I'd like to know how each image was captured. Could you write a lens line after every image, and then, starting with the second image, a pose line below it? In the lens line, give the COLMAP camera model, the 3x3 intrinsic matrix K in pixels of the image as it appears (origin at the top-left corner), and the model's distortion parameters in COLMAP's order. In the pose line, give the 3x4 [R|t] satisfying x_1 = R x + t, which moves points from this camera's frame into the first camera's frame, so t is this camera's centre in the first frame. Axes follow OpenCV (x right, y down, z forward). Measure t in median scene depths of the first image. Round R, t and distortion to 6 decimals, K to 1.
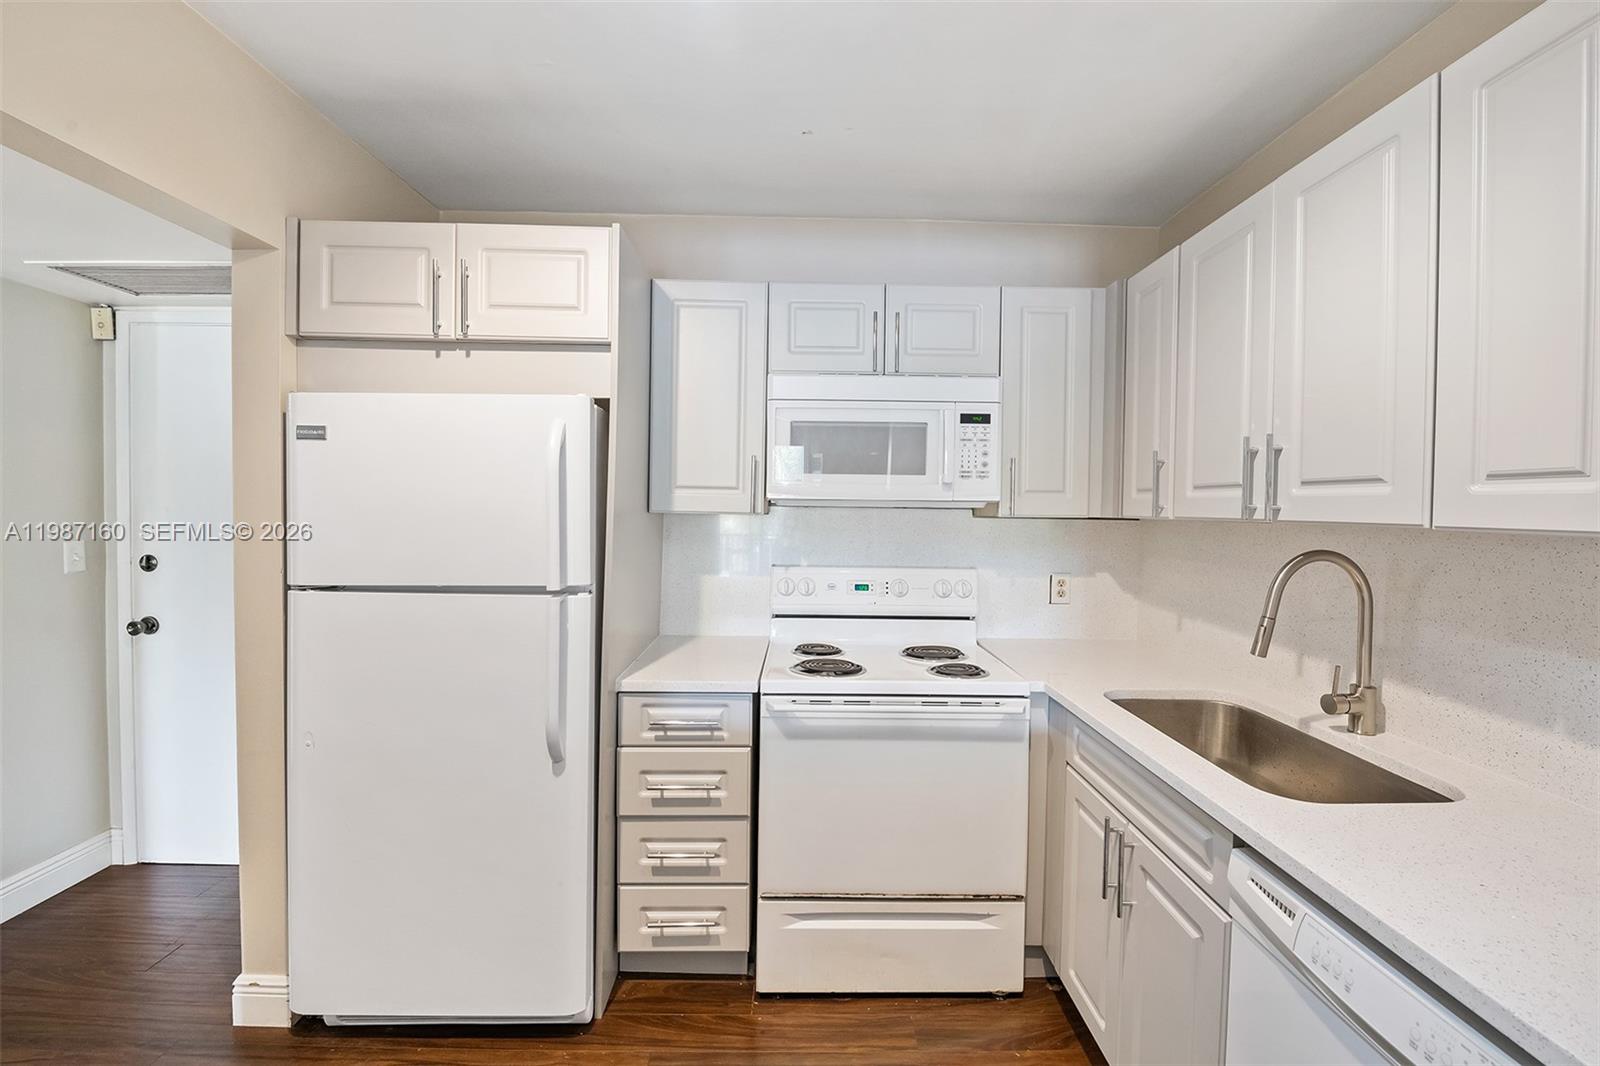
lens RADIAL K [[659.0, 0, 804.4], [0, 659.0, 529.0], [0, 0, 1]] dist [0.000892, -0.000170]
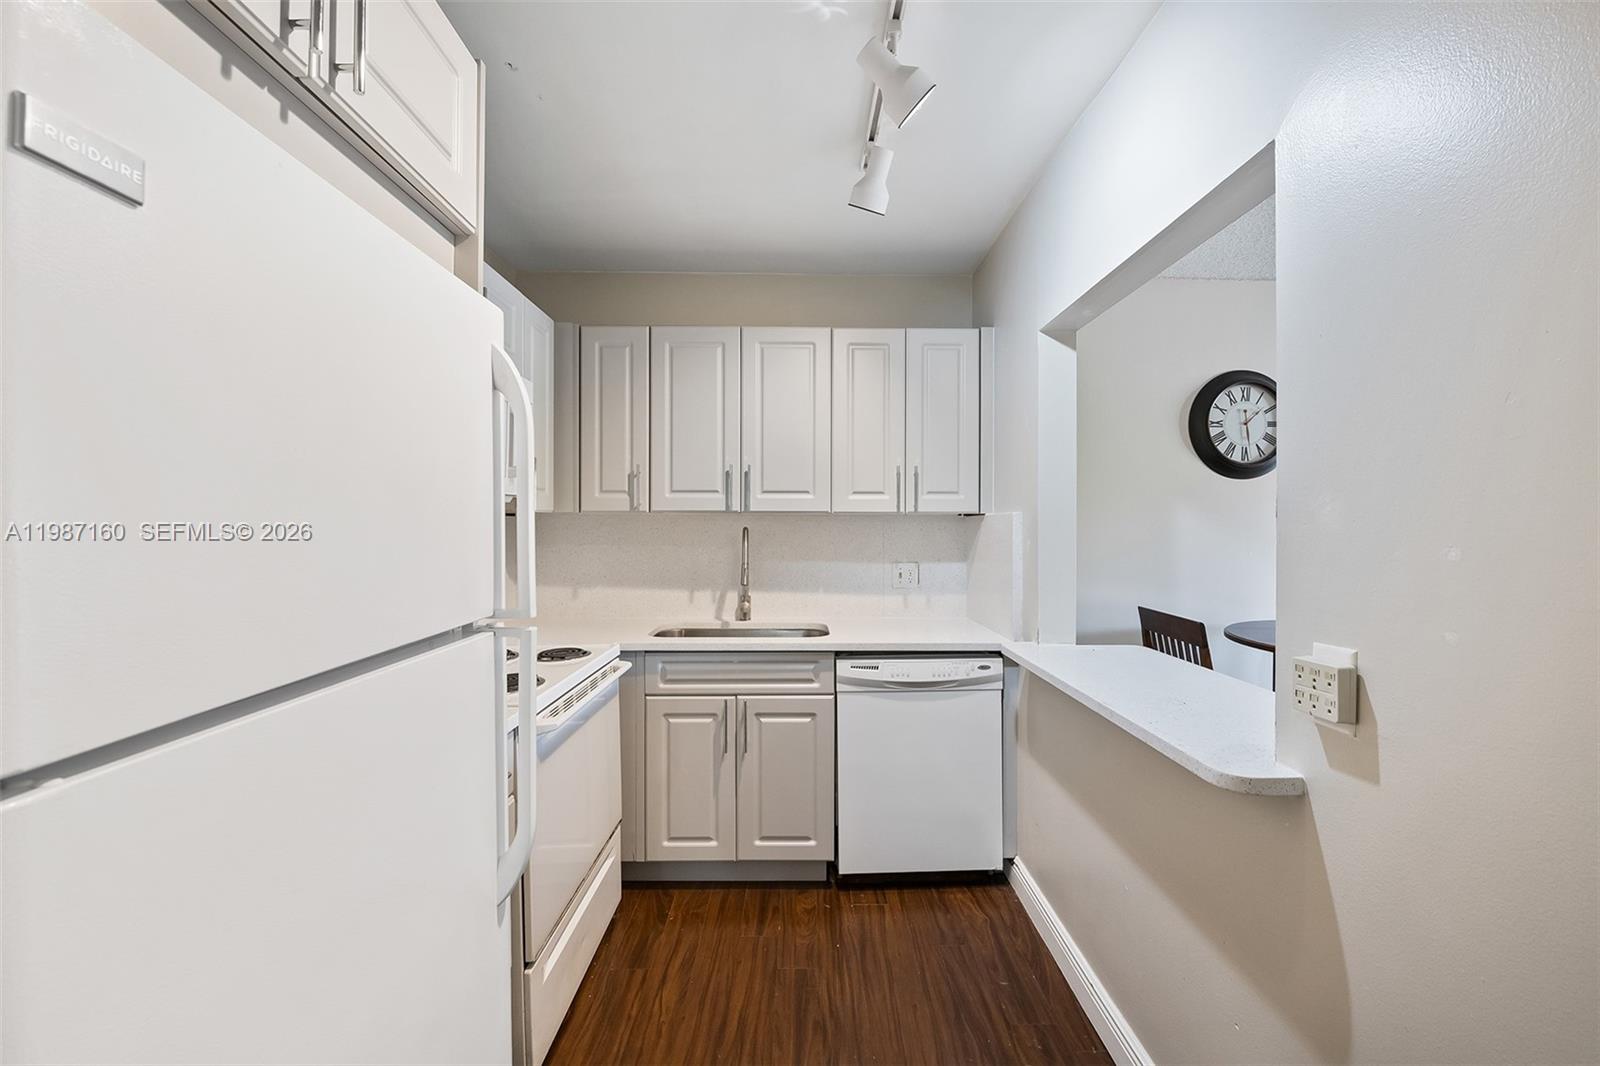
lens RADIAL K [[659.0, 0, 800.3], [0, 659.0, 528.5], [0, 0, 1]] dist [0.000892, -0.000170]
pose [[0.018184, -0.013090, 0.999749, -1.078392], [0.031510, 0.999425, 0.012513, 0.016711], [-0.999338, 0.031274, 0.018586, 0.771572]]
